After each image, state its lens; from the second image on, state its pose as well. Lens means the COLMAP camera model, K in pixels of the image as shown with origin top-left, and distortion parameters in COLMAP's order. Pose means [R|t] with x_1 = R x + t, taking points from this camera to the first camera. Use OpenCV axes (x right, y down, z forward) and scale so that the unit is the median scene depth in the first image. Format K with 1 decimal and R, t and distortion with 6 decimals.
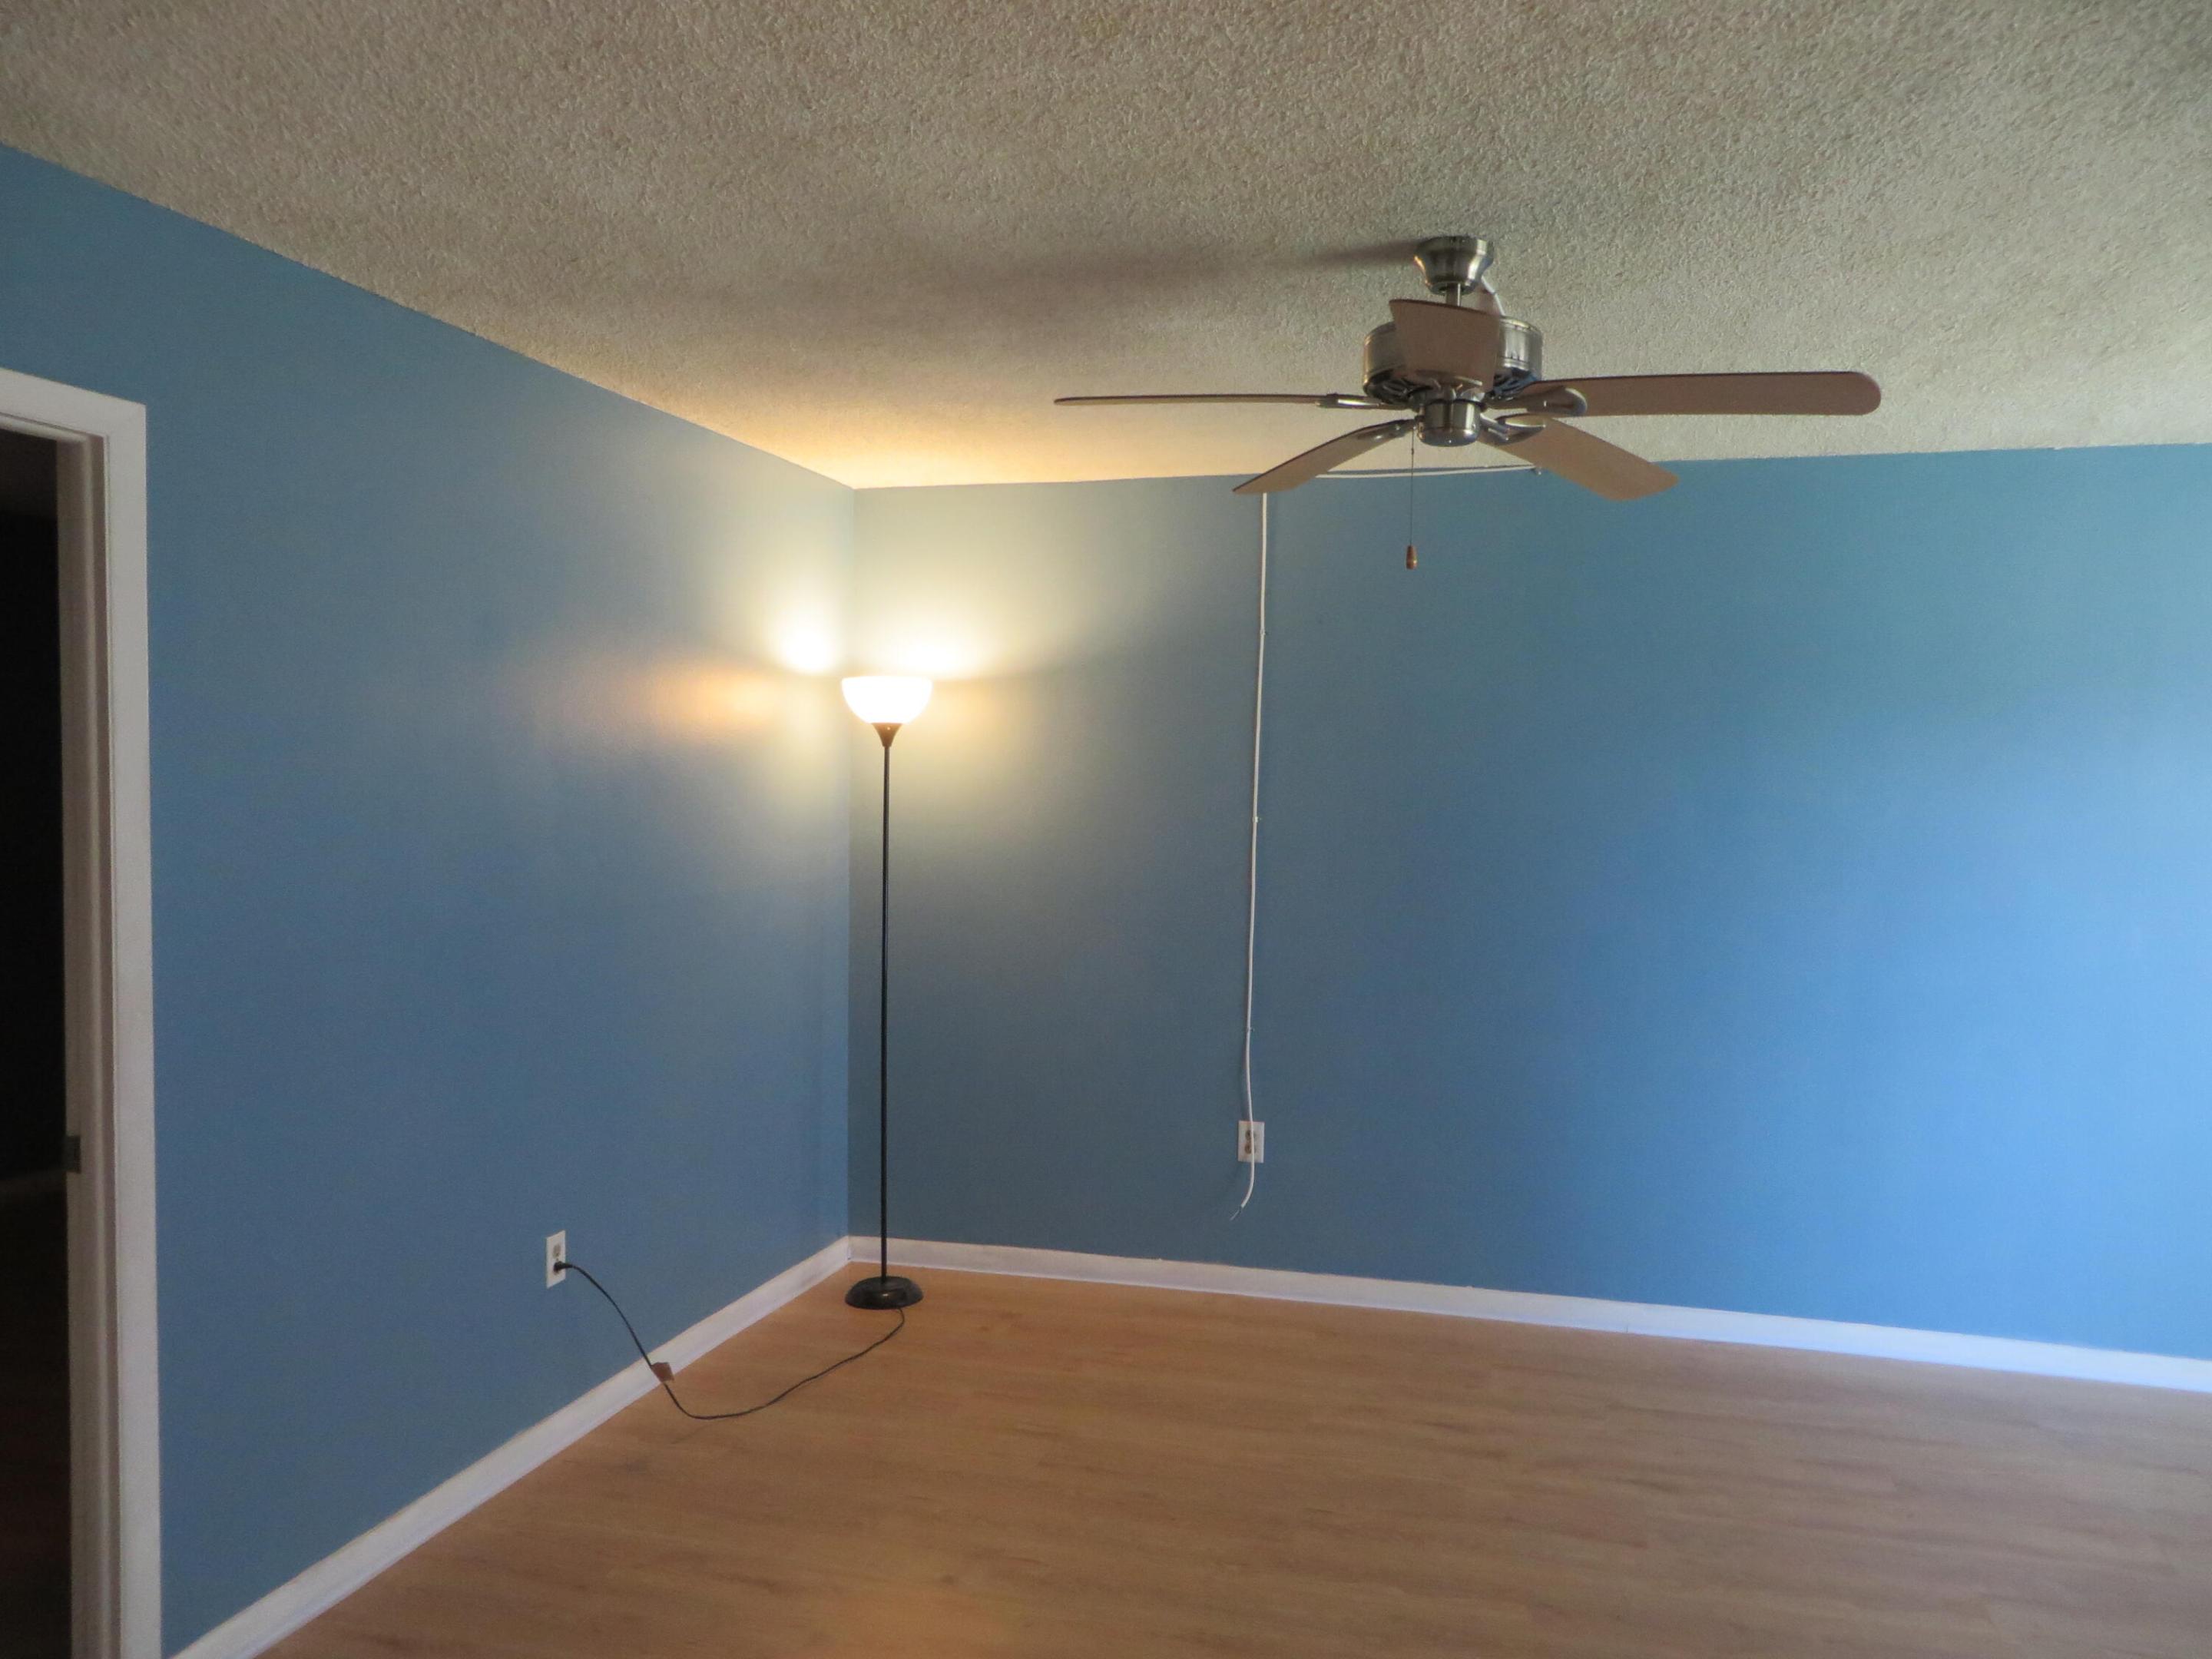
lens RADIAL K [[1661.9, 0, 1141.8], [0, 1661.9, 823.8], [0, 0, 1]] dist [-0.010056, -0.000005]
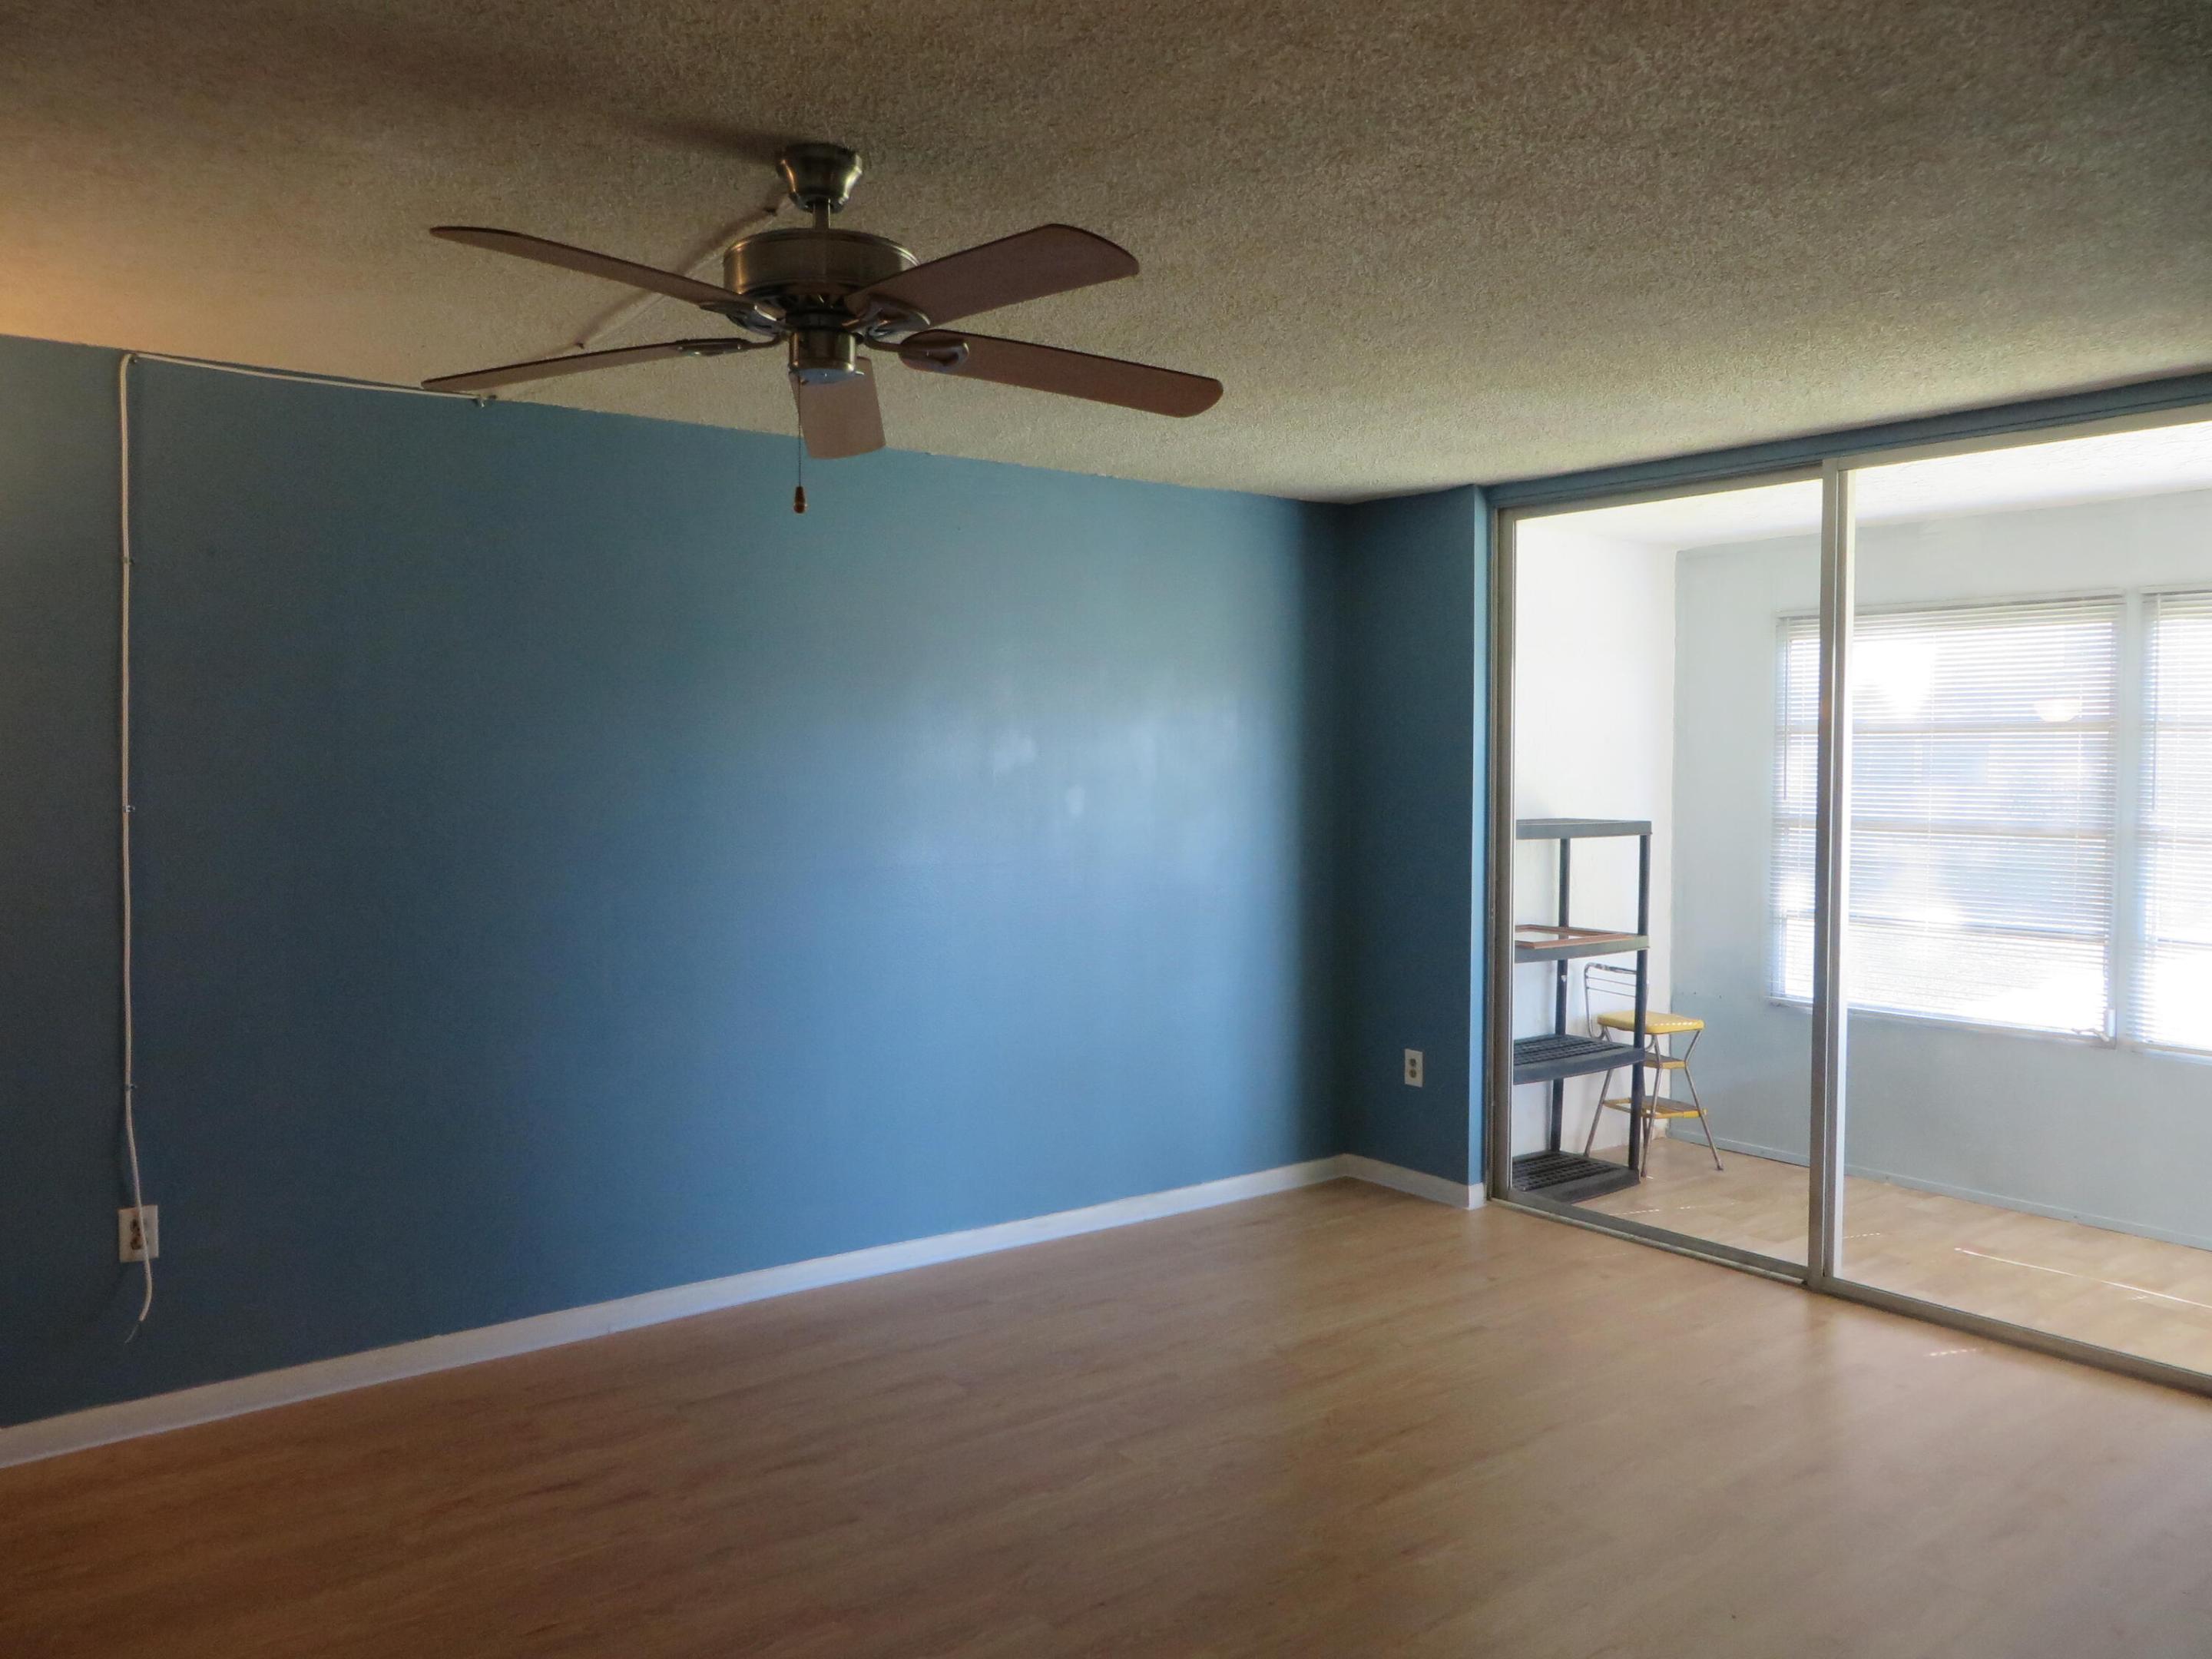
lens RADIAL K [[1661.9, 0, 1116.3], [0, 1661.9, 826.5], [0, 0, 1]] dist [-0.010056, -0.000005]
pose [[0.605602, -0.054216, 0.793919, -0.331863], [0.034283, 0.998528, 0.042038, -0.013646], [-0.795029, 0.001760, 0.606569, 0.245512]]
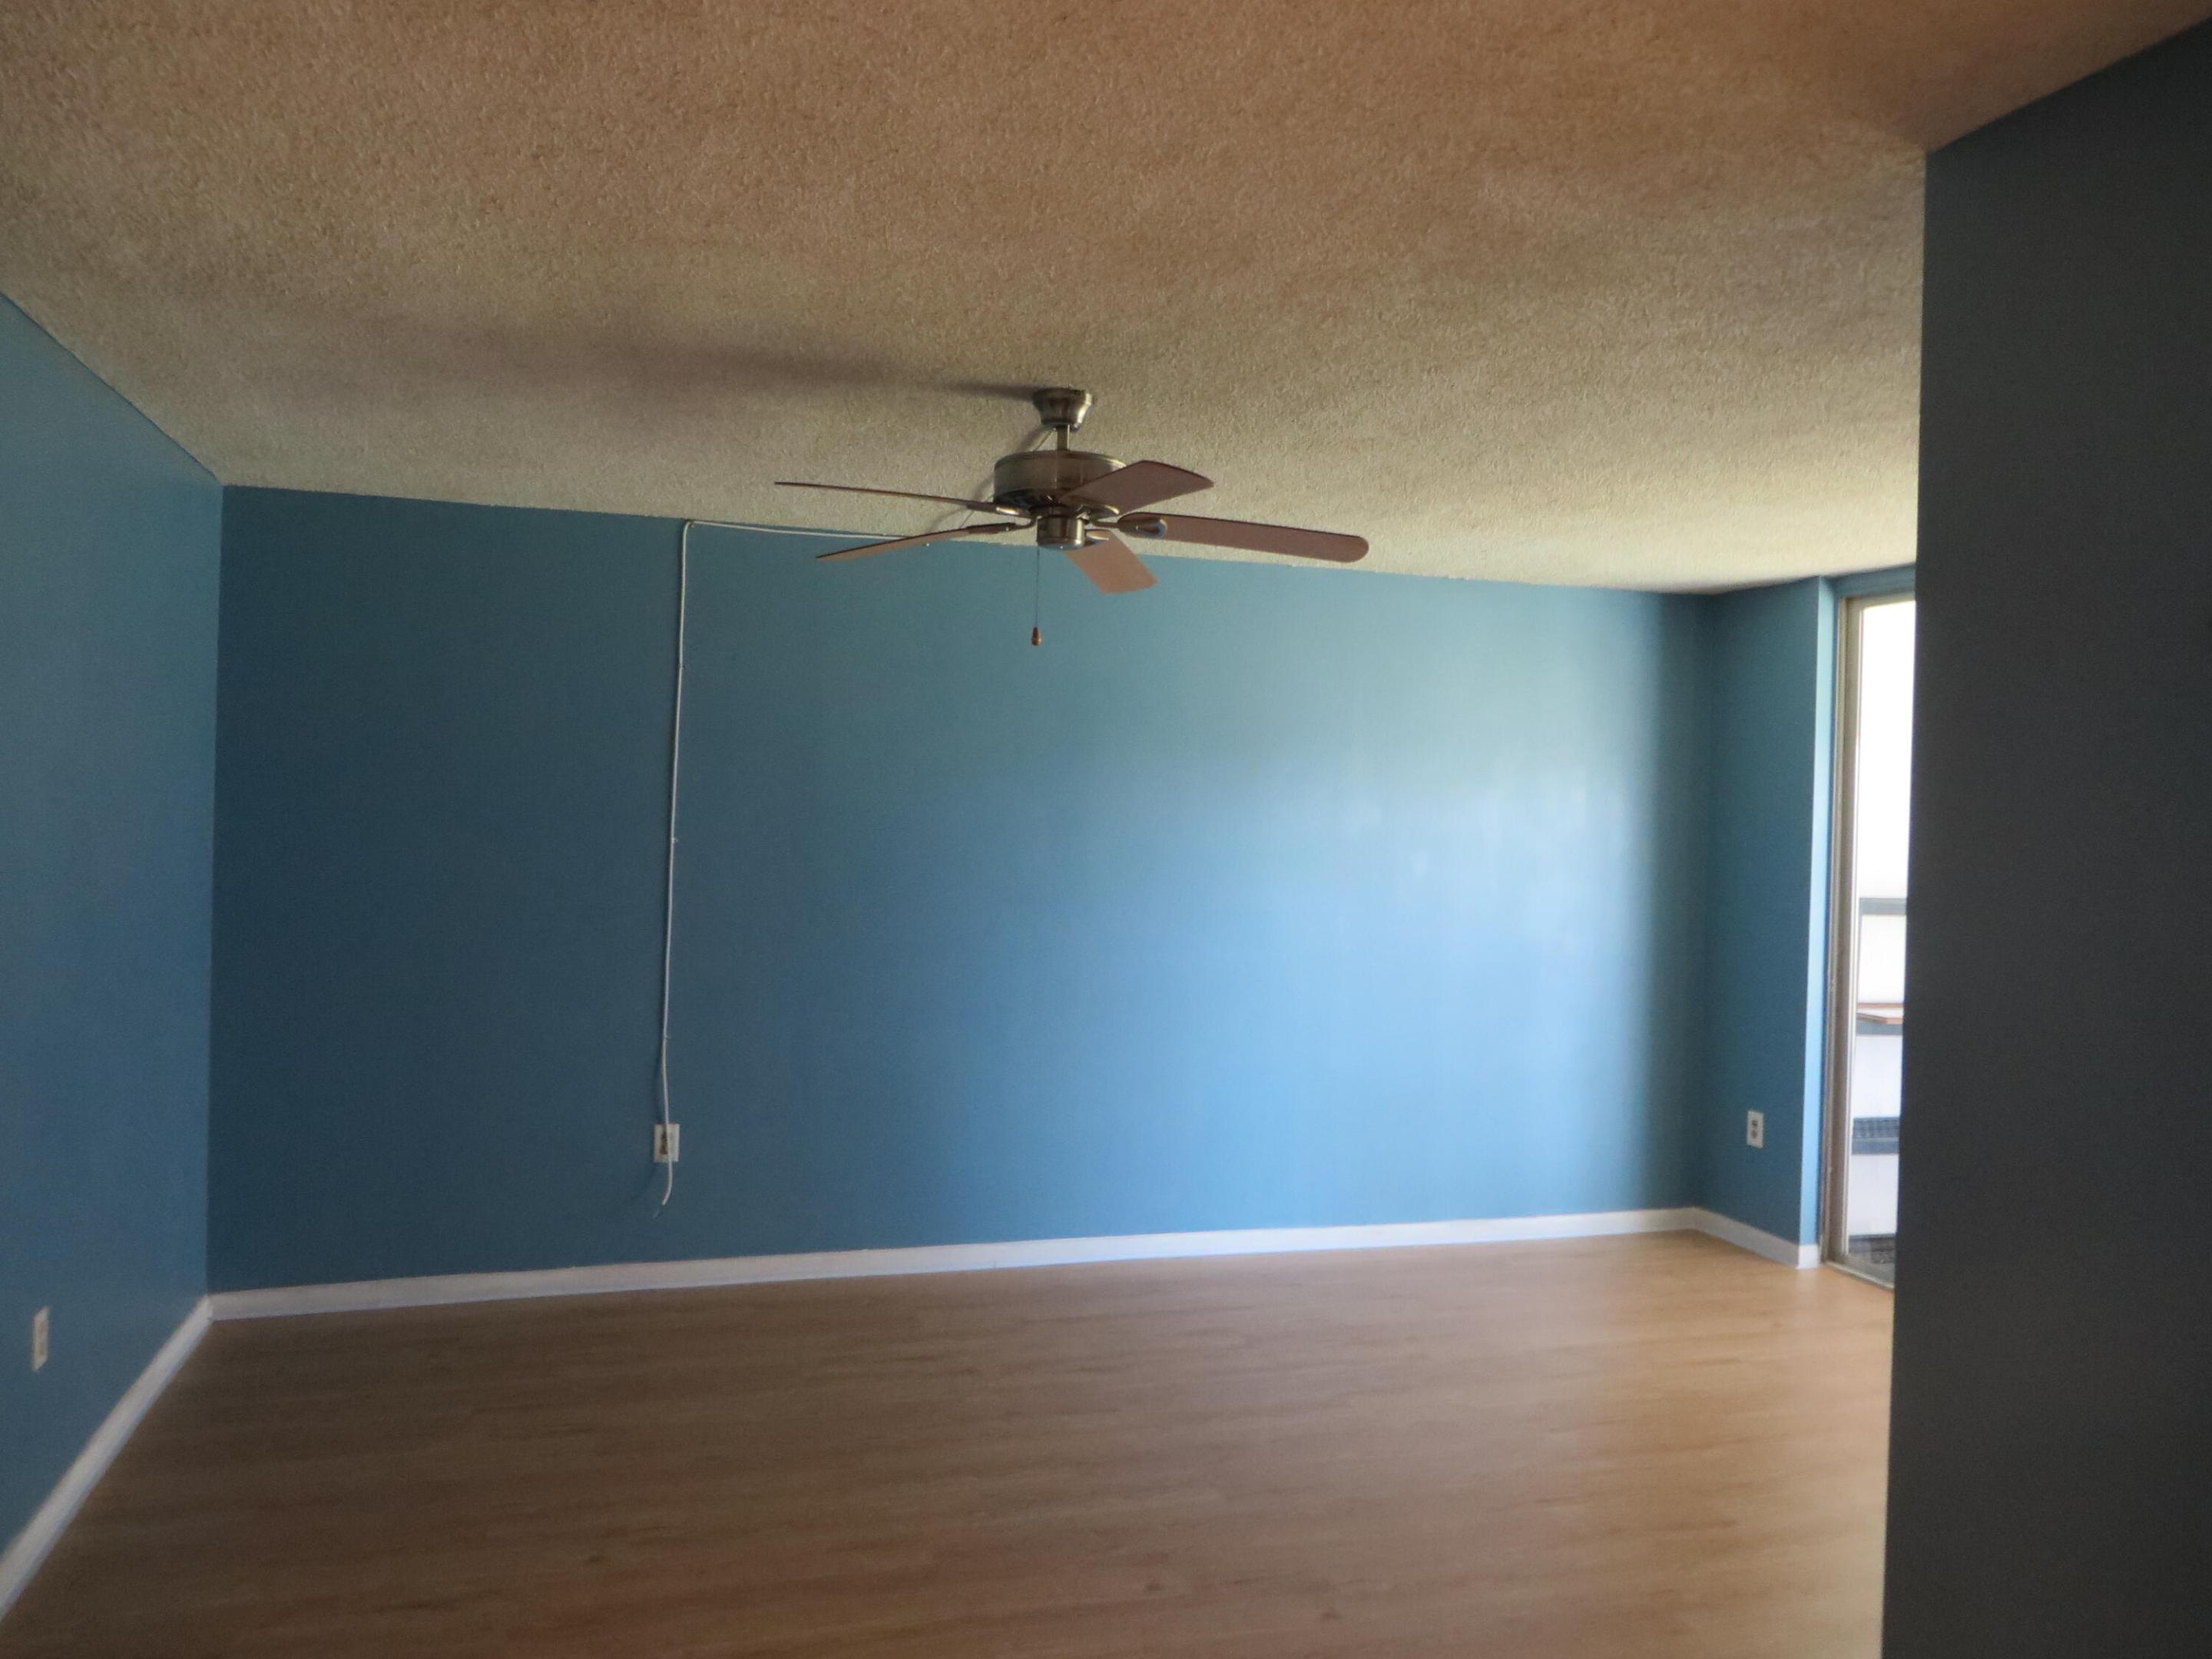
lens RADIAL K [[1661.9, 0, 1116.3], [0, 1661.9, 832.9], [0, 0, 1]] dist [-0.010056, -0.000005]
pose [[0.842058, -0.005912, 0.539354, -0.346132], [0.005765, 0.999981, 0.001961, -0.010534], [-0.539356, 0.001458, 0.842077, -0.068447]]
